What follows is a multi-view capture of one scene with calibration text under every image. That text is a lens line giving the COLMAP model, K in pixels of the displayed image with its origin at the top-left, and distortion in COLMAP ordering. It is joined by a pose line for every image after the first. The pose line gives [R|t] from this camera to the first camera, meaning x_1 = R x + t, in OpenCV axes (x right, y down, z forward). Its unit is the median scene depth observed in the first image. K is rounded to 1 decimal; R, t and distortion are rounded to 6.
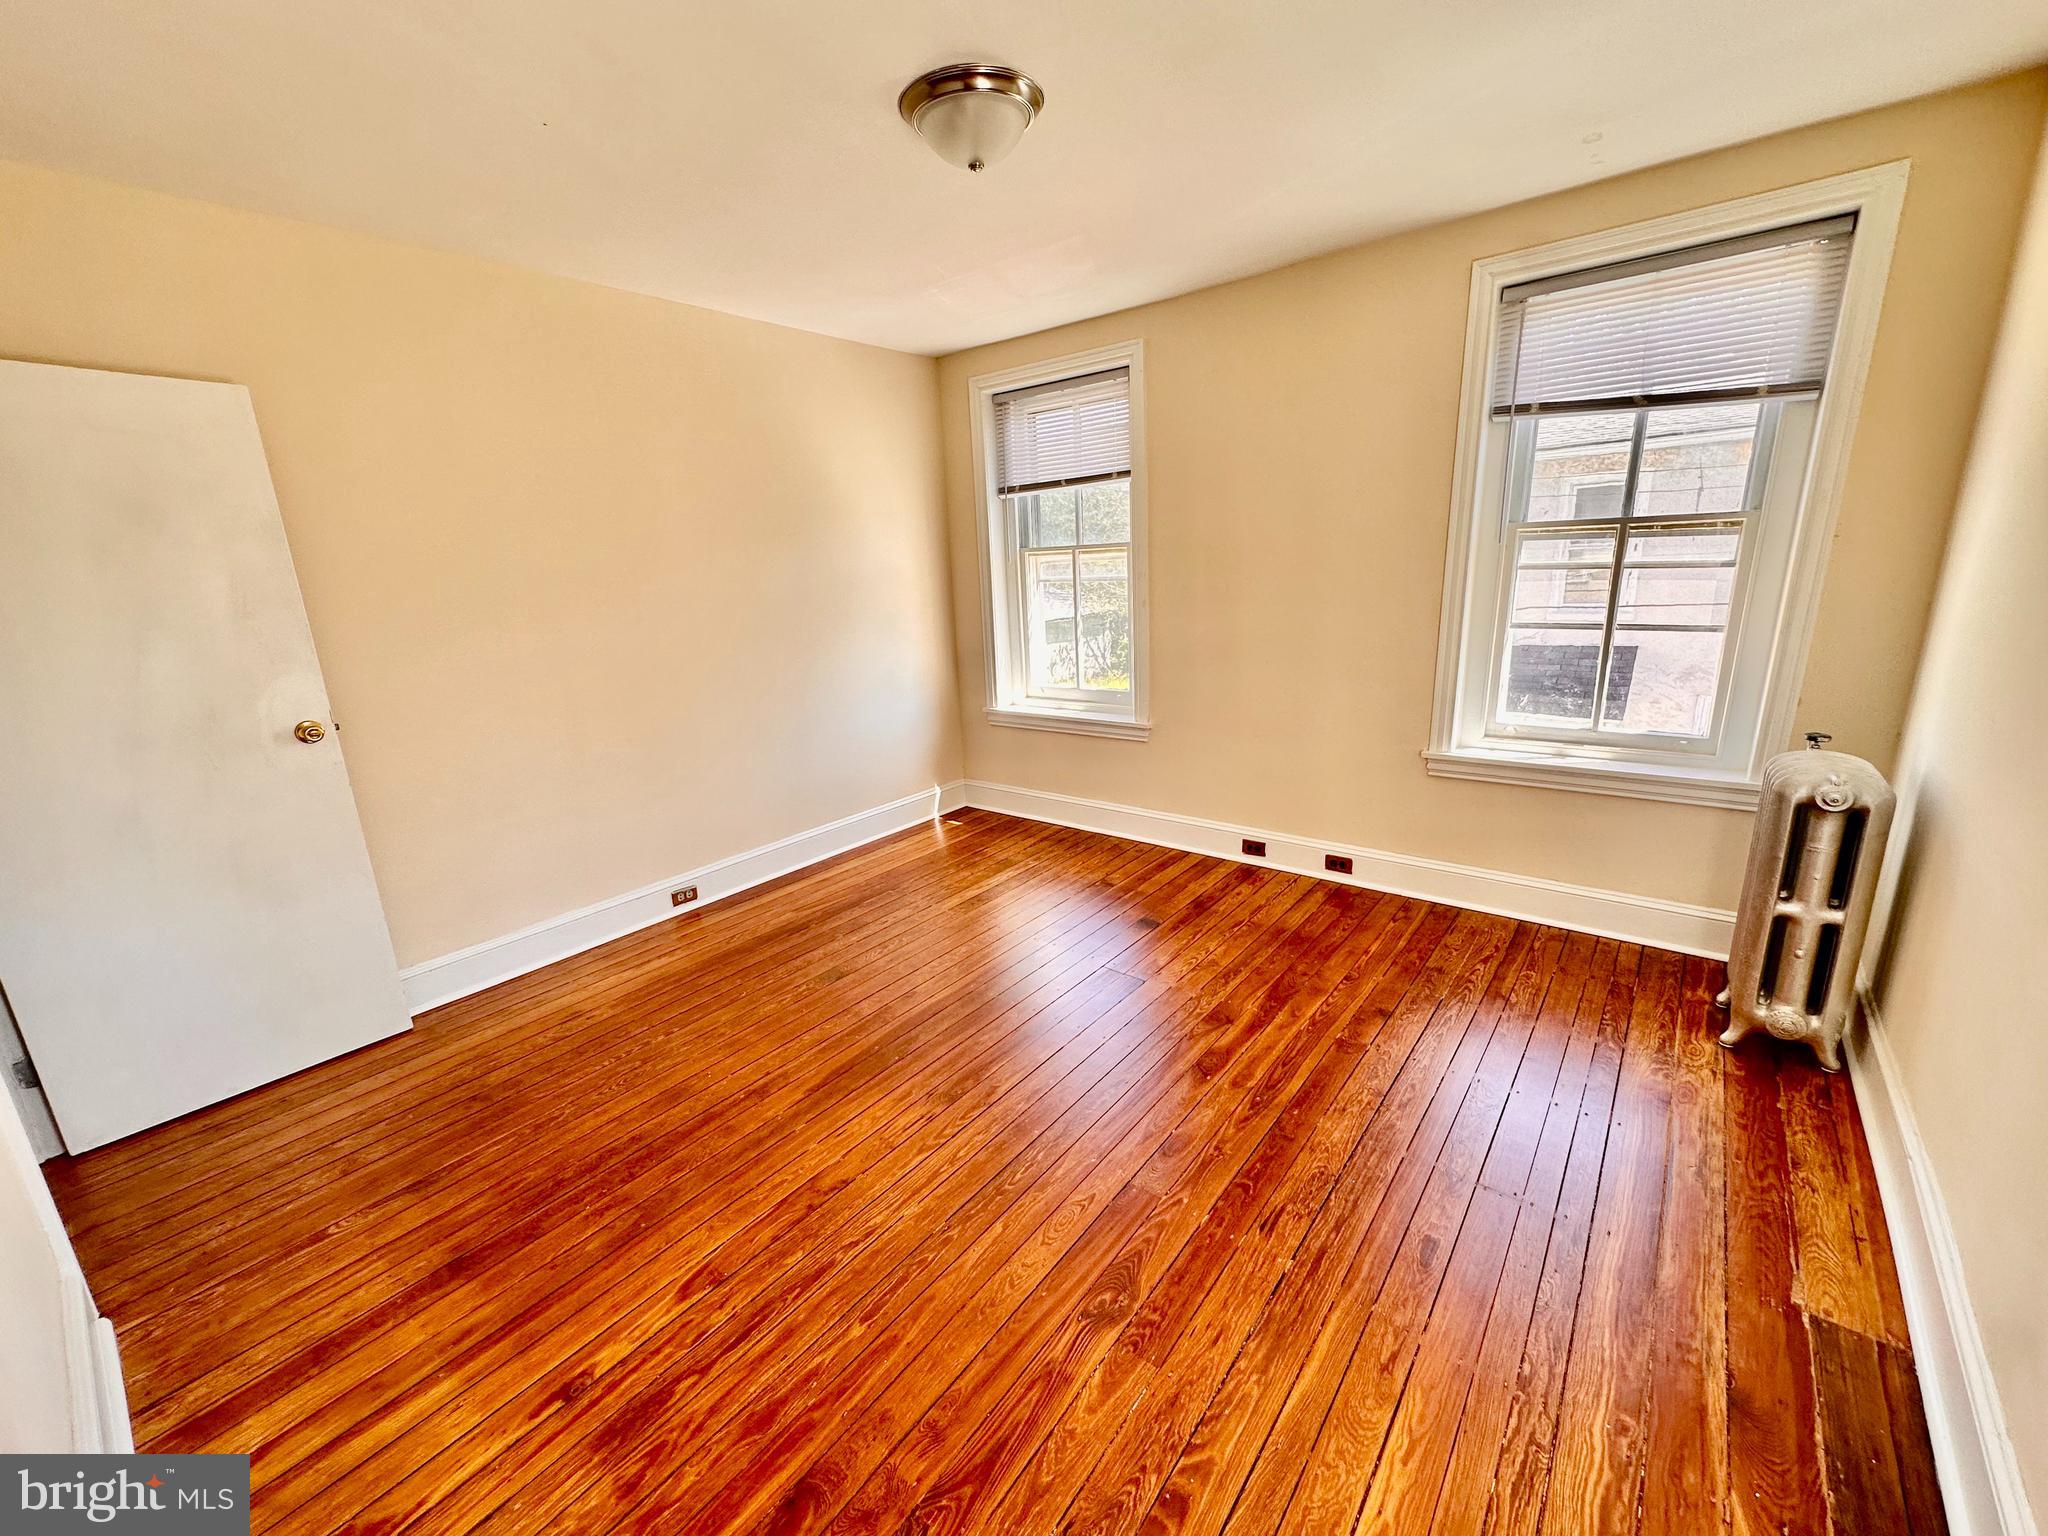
lens RADIAL K [[818.1, 0, 1029.8], [0, 818.1, 779.4], [0, 0, 1]] dist [-0.000619, -0.000385]
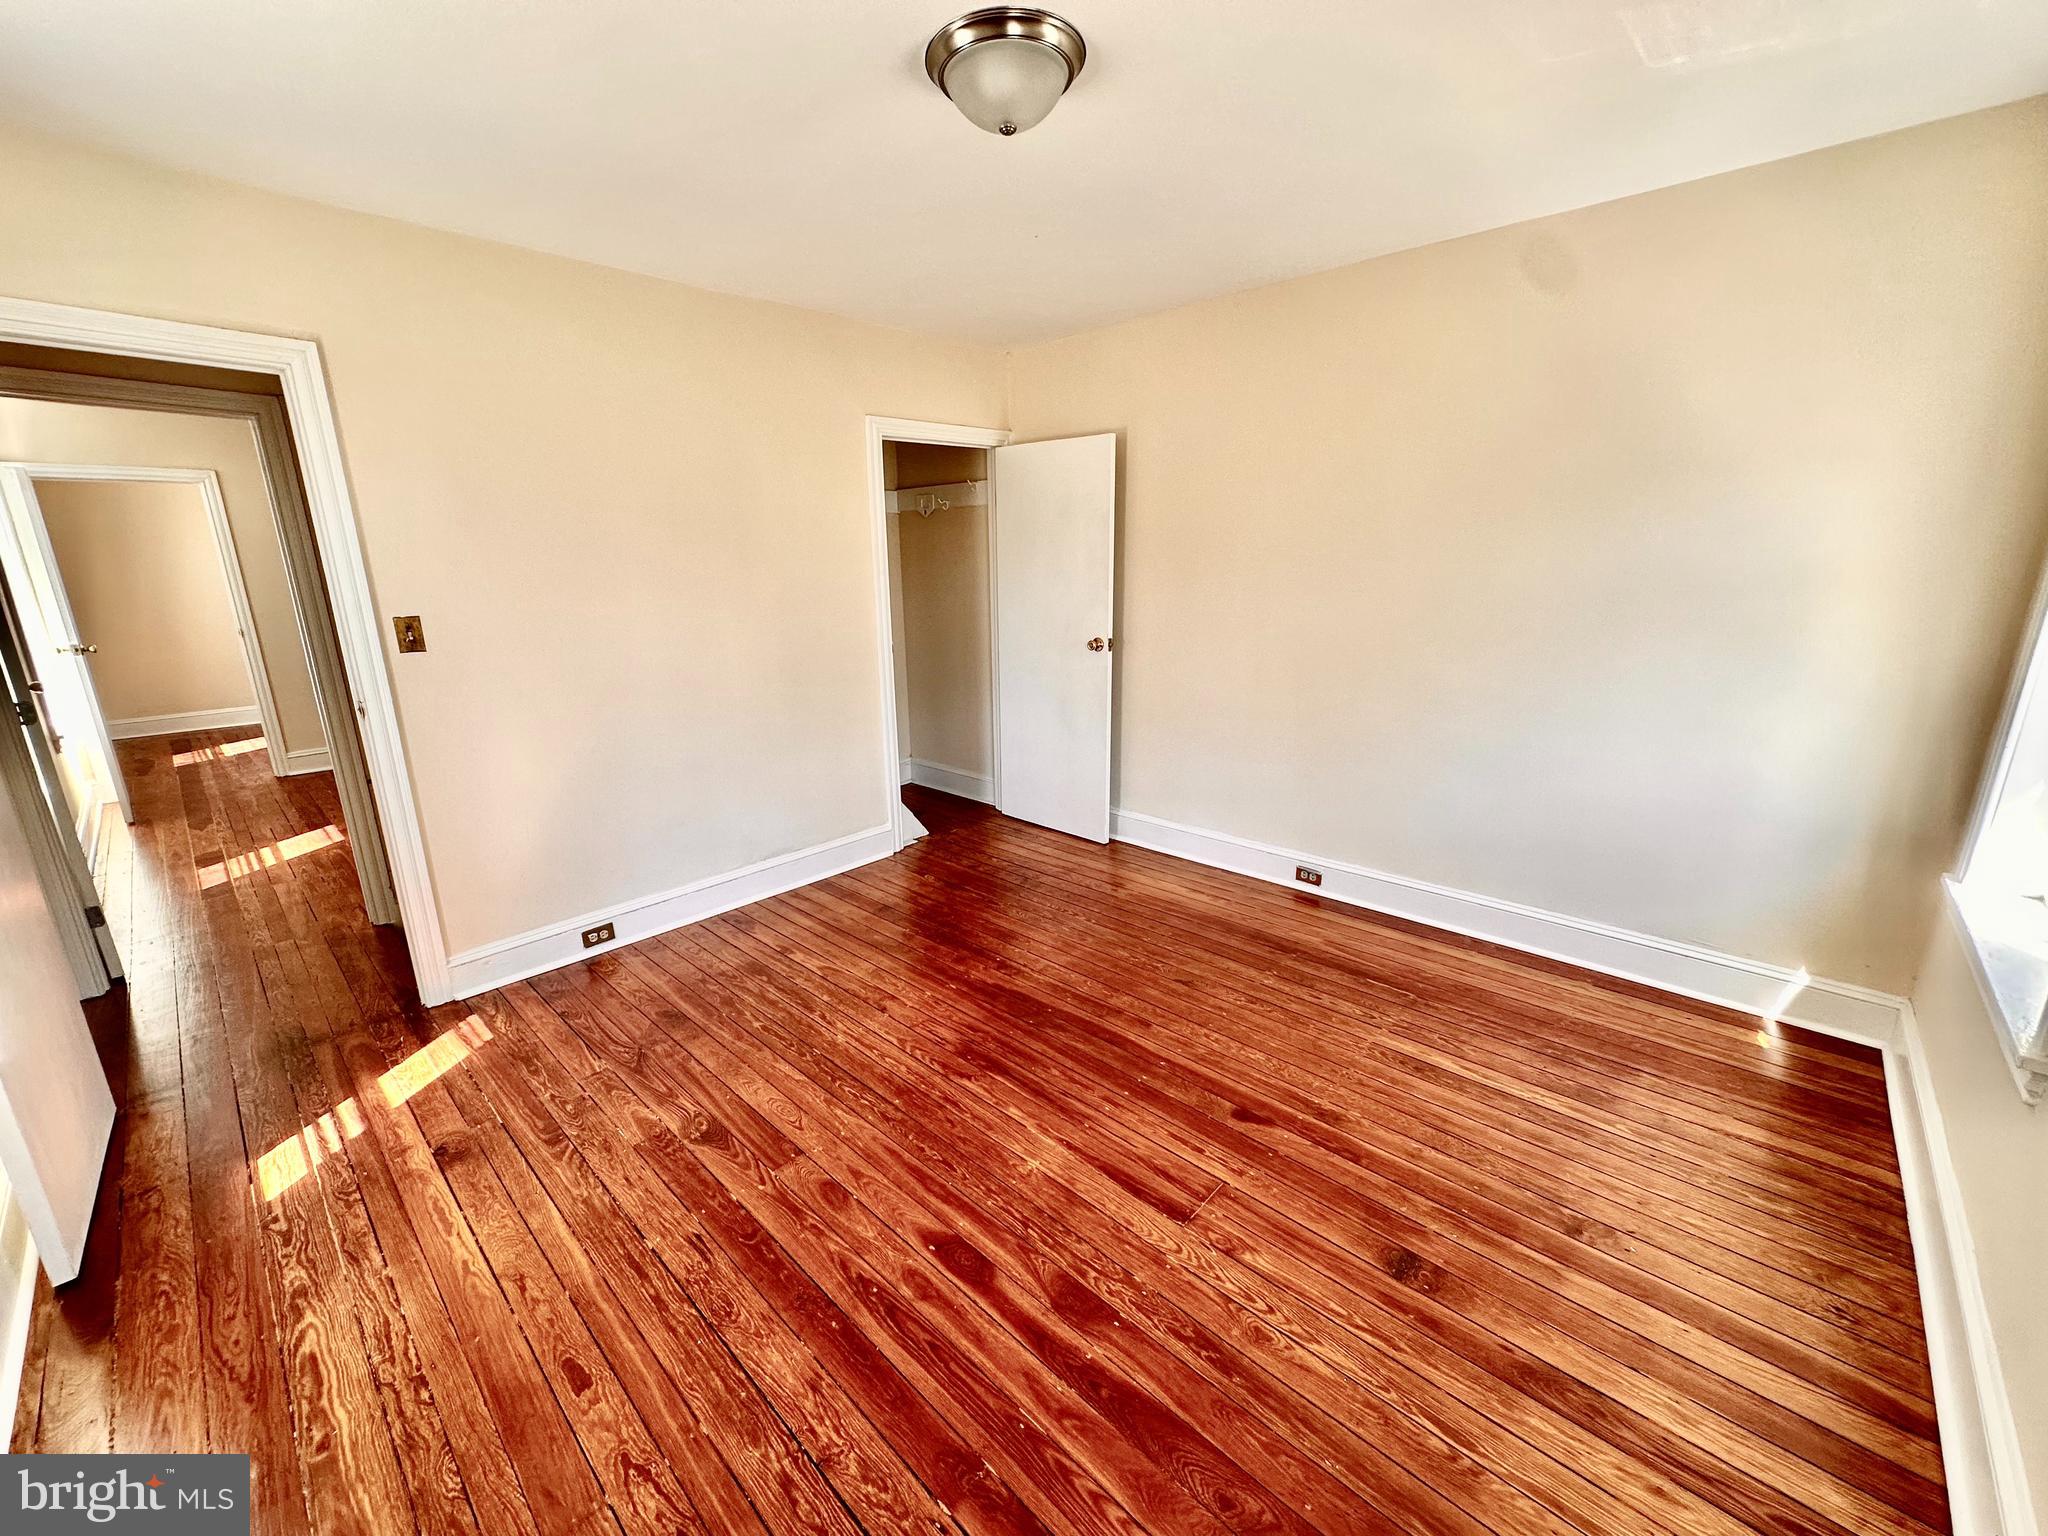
lens RADIAL K [[818.1, 0, 1017.5], [0, 818.1, 782.6], [0, 0, 1]] dist [-0.000619, -0.000385]
pose [[-0.093310, 0.309046, -0.946459, 0.863162], [-0.242952, 0.914803, 0.322662, -0.327811], [0.965540, 0.260051, -0.010277, 1.040258]]
